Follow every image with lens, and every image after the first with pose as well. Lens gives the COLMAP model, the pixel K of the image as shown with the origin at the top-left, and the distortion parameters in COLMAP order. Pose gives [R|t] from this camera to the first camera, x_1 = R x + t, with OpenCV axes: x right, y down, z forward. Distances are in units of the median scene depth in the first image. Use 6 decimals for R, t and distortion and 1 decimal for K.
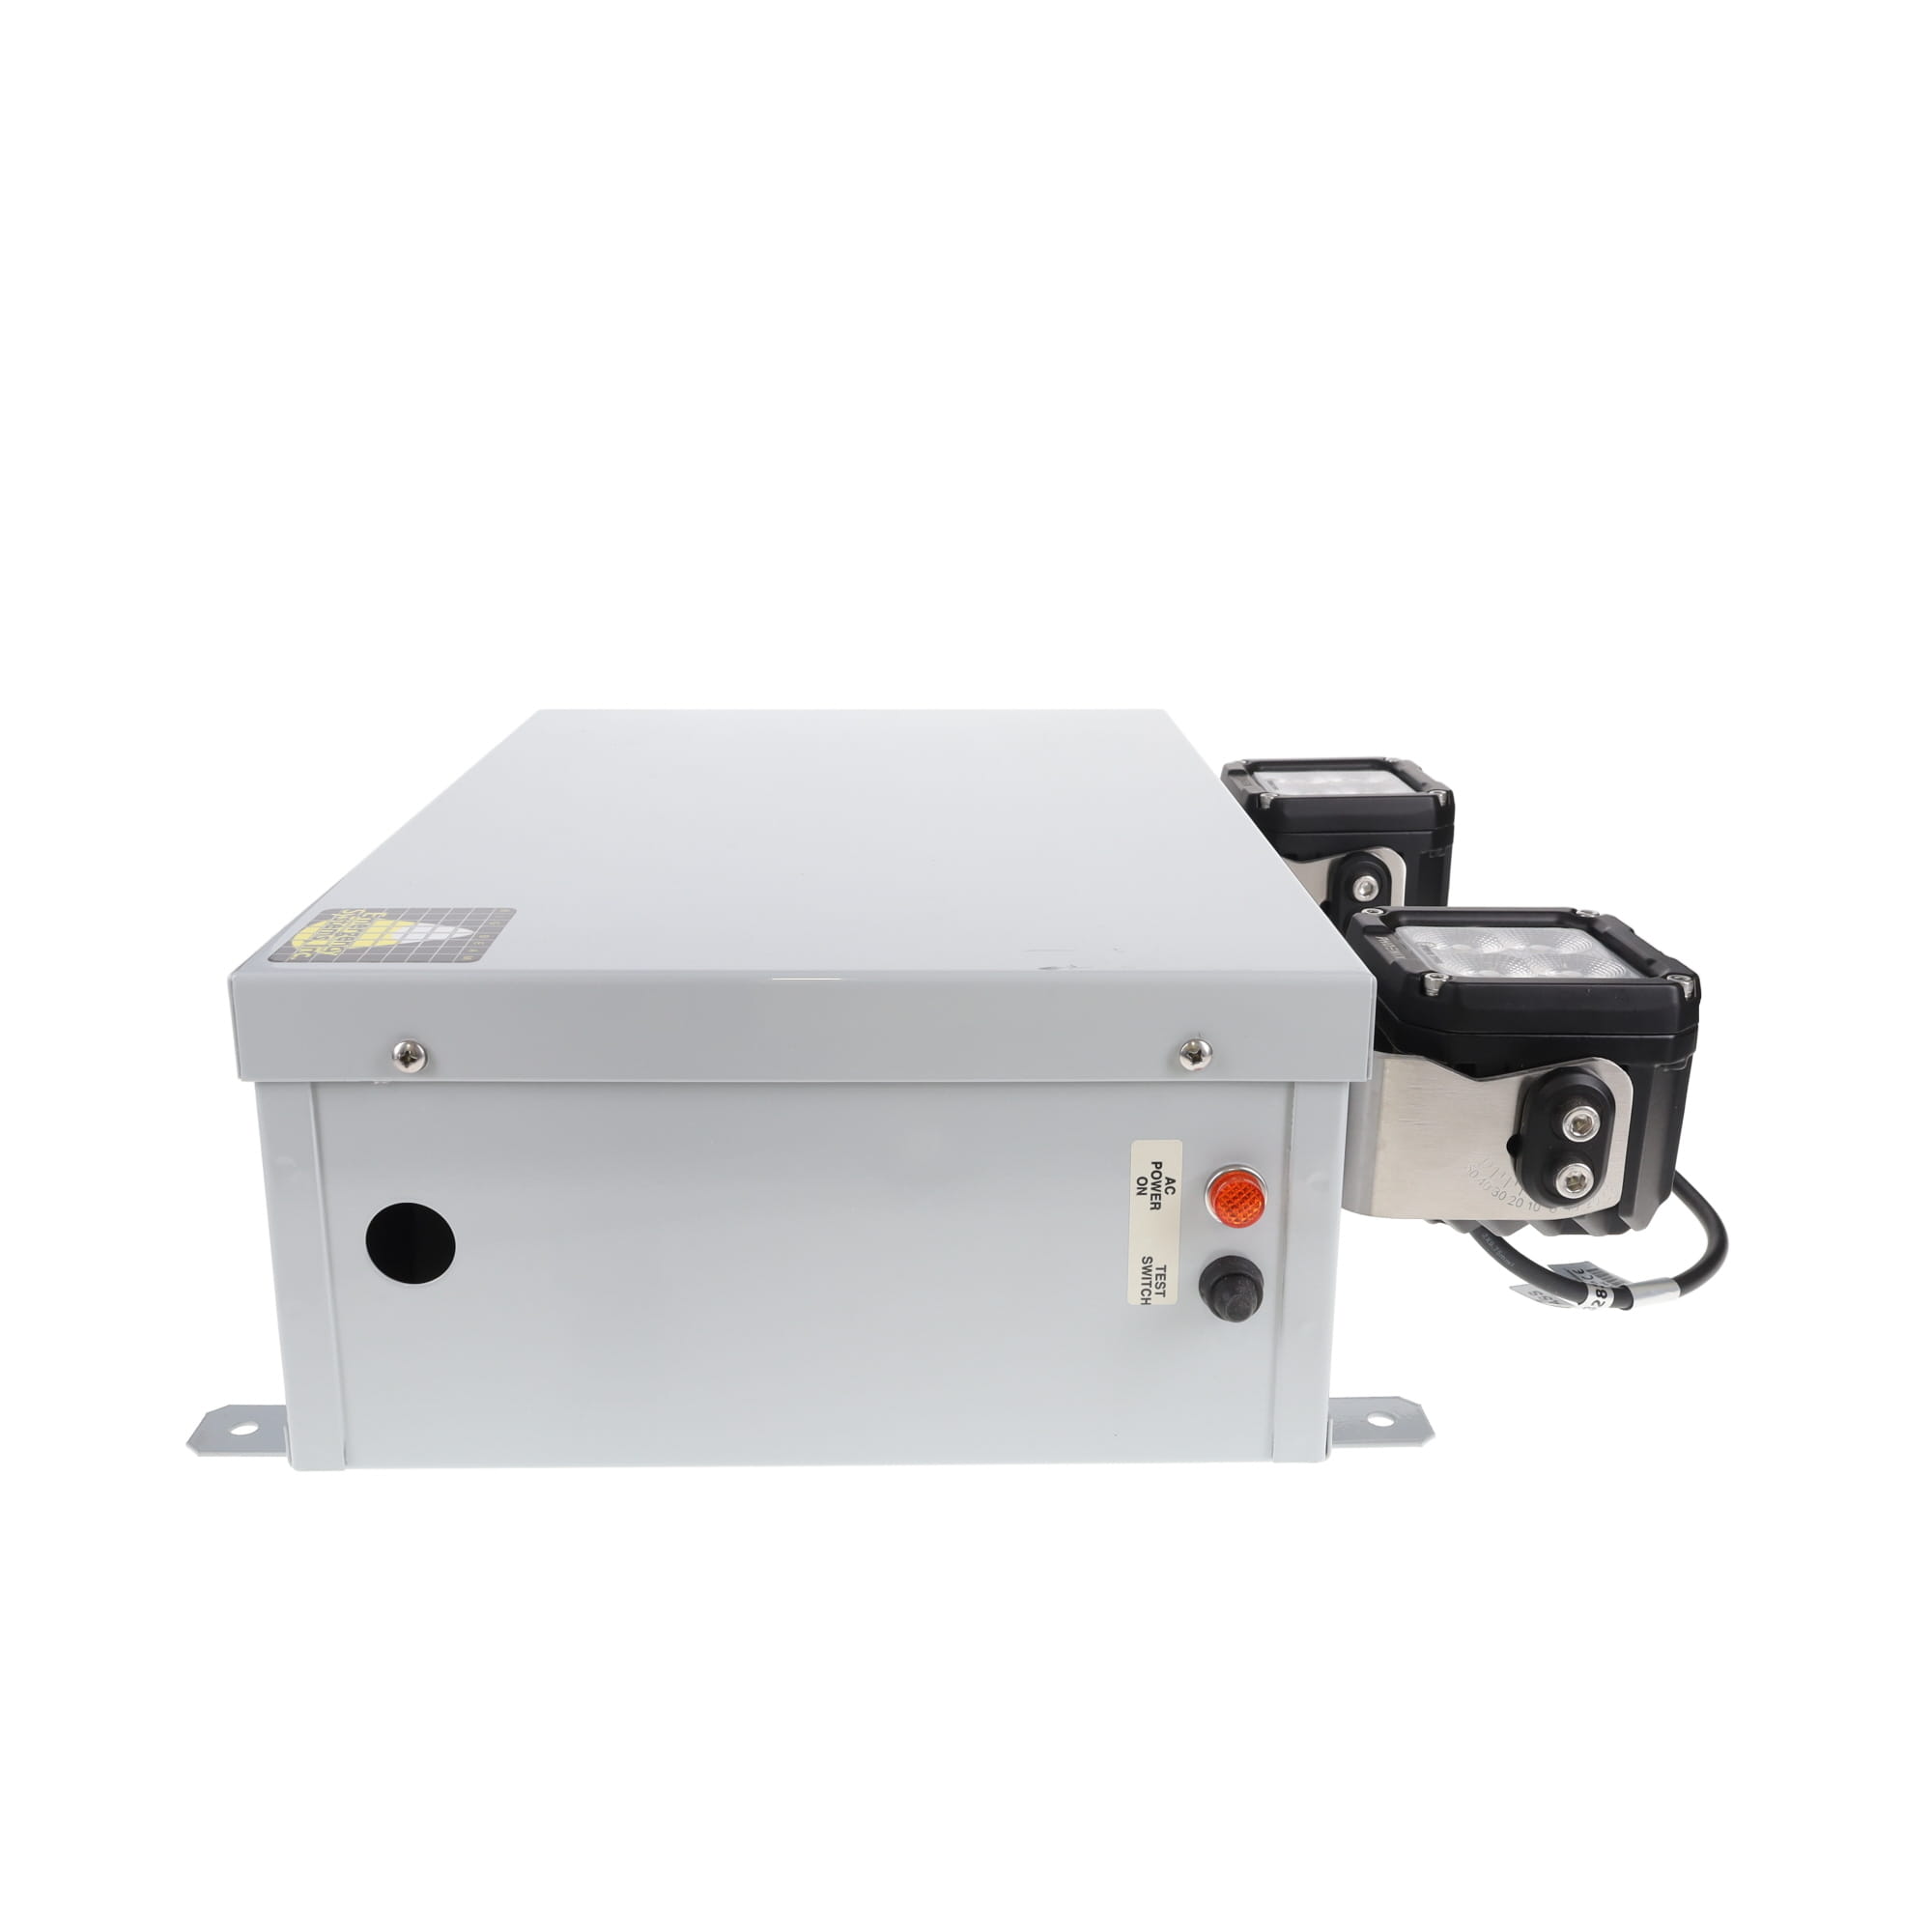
lens RADIAL K [[1960.5, 0, 966.0], [0, 1960.5, 966.0], [0, 0, 1]] dist [0.003032, 0.005965]
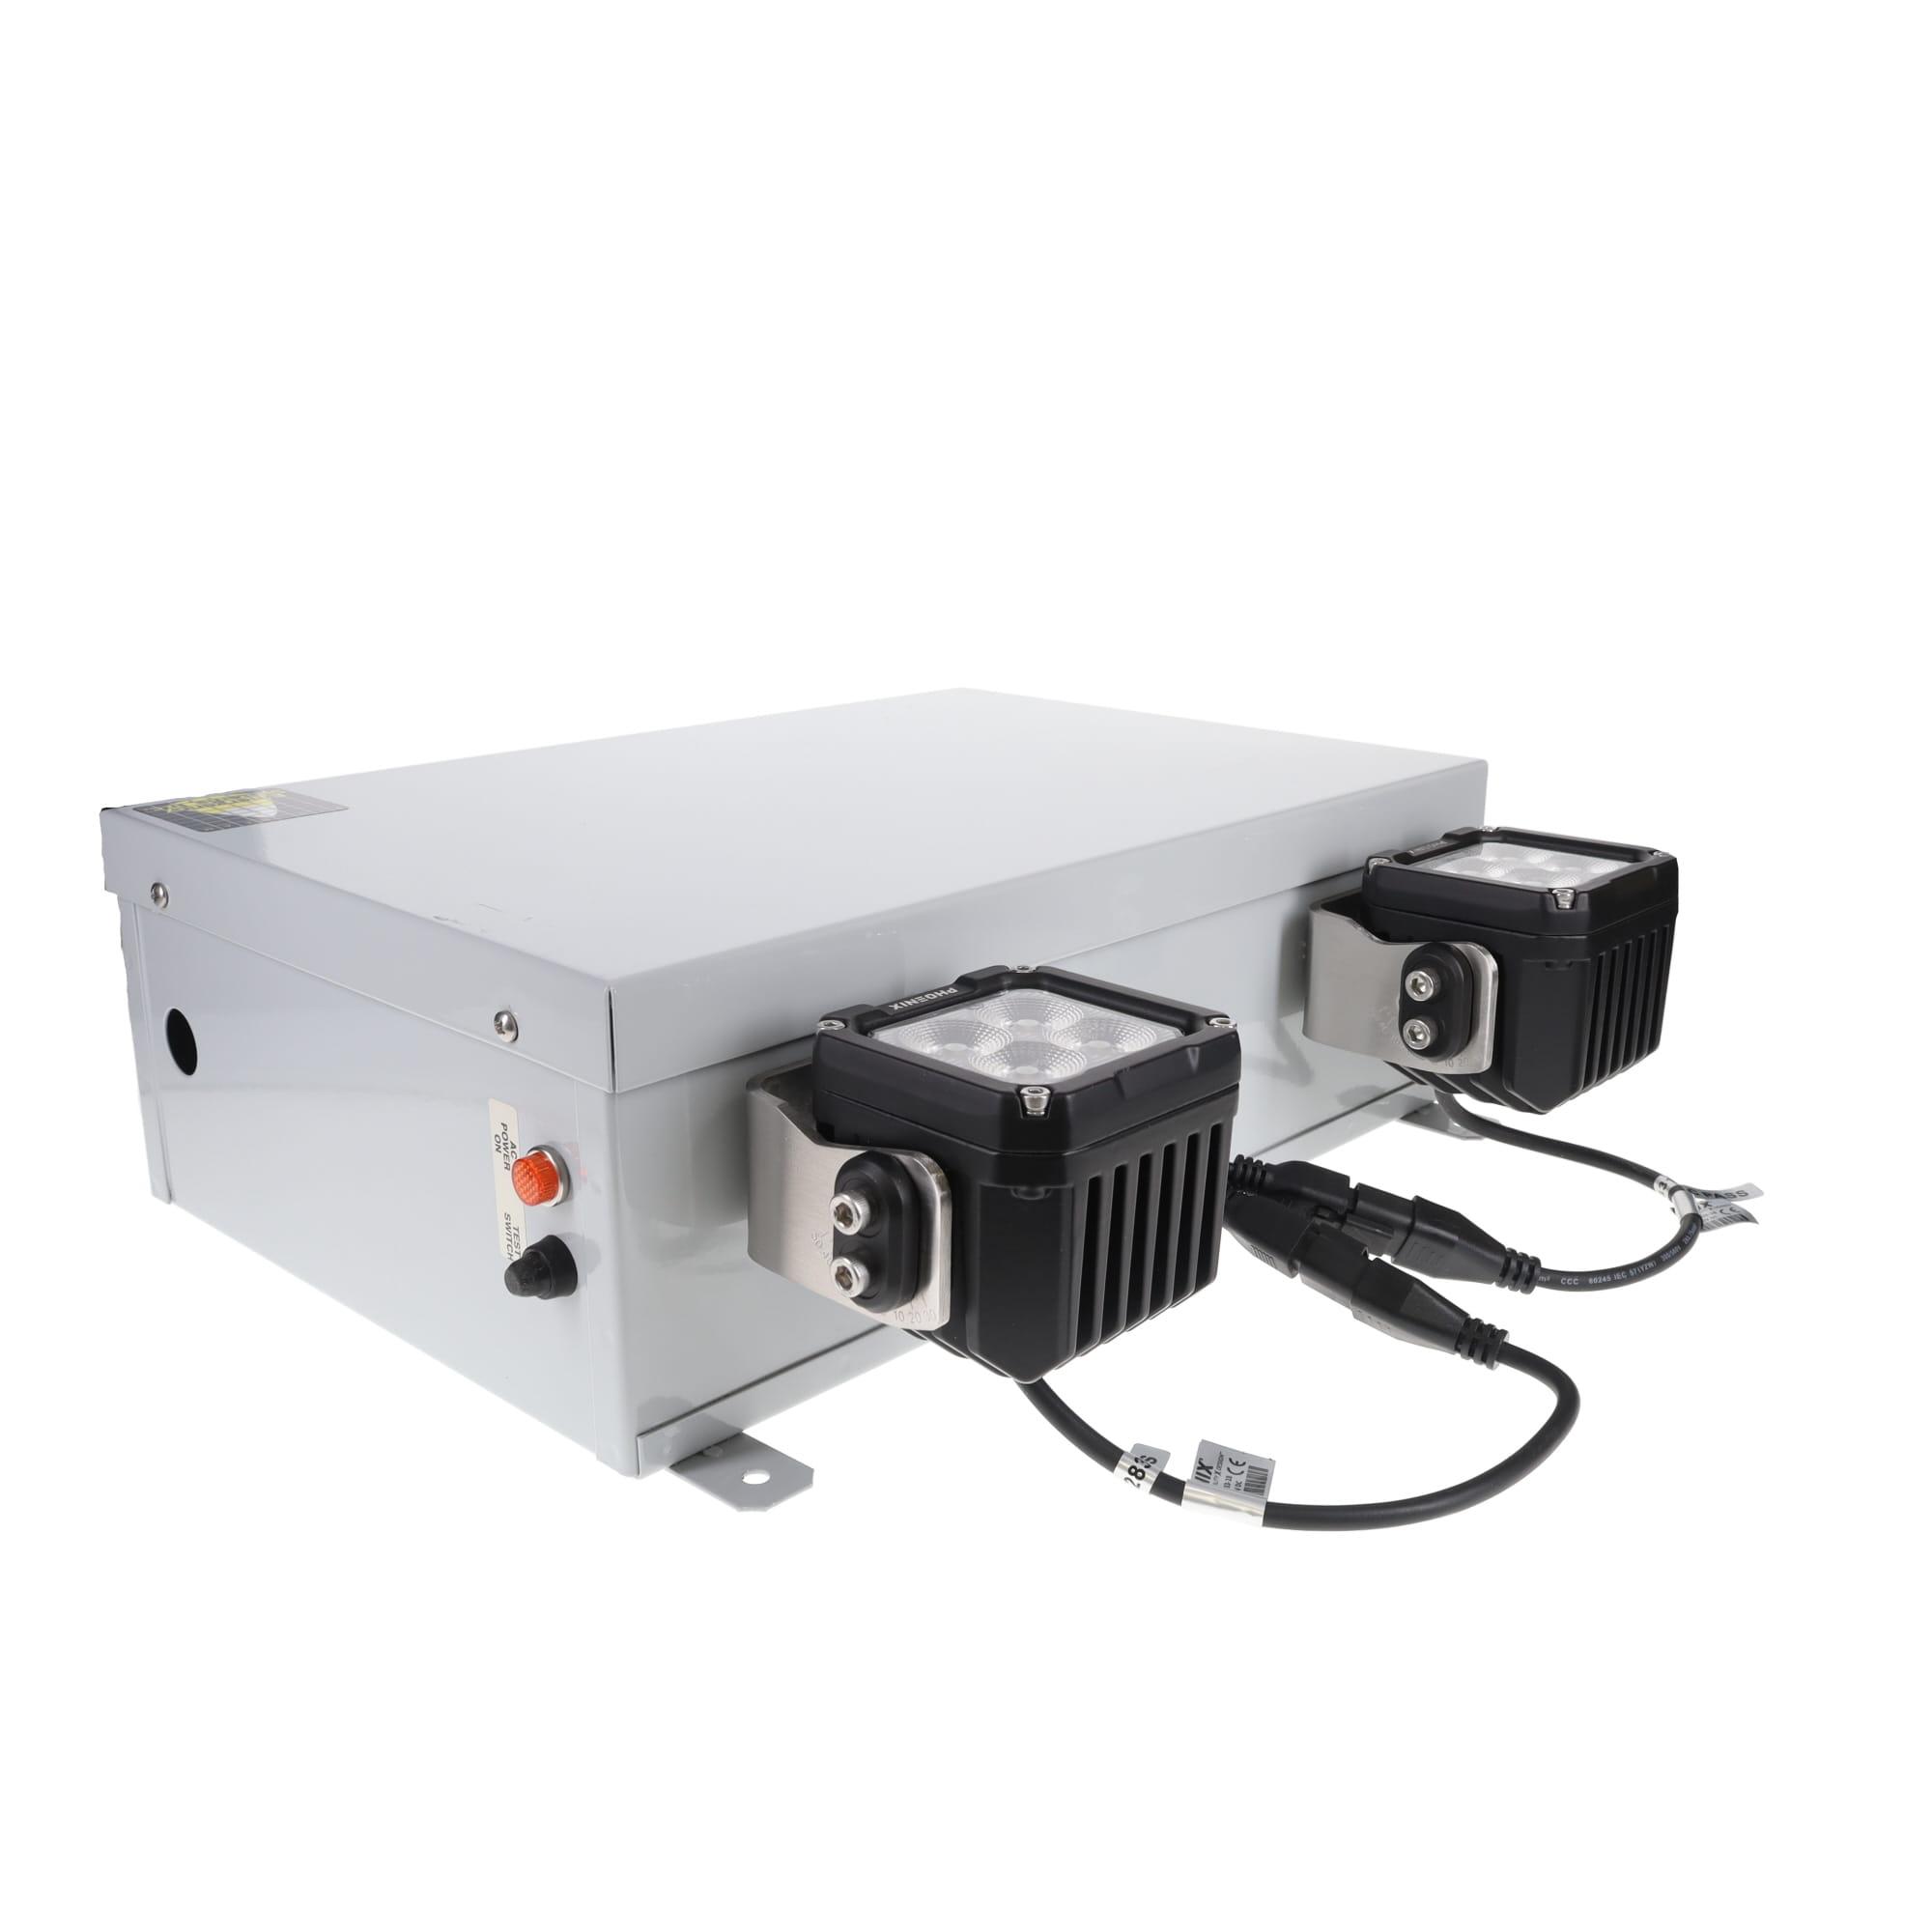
lens RADIAL K [[1960.5, 0, 966.0], [0, 1960.5, 966.0], [0, 0, 1]] dist [0.003032, 0.005965]
pose [[0.705209, 0.195138, -0.681617, 0.986224], [-0.198625, 0.977257, 0.074276, -0.110928], [0.680609, 0.083006, 0.727929, 0.407835]]
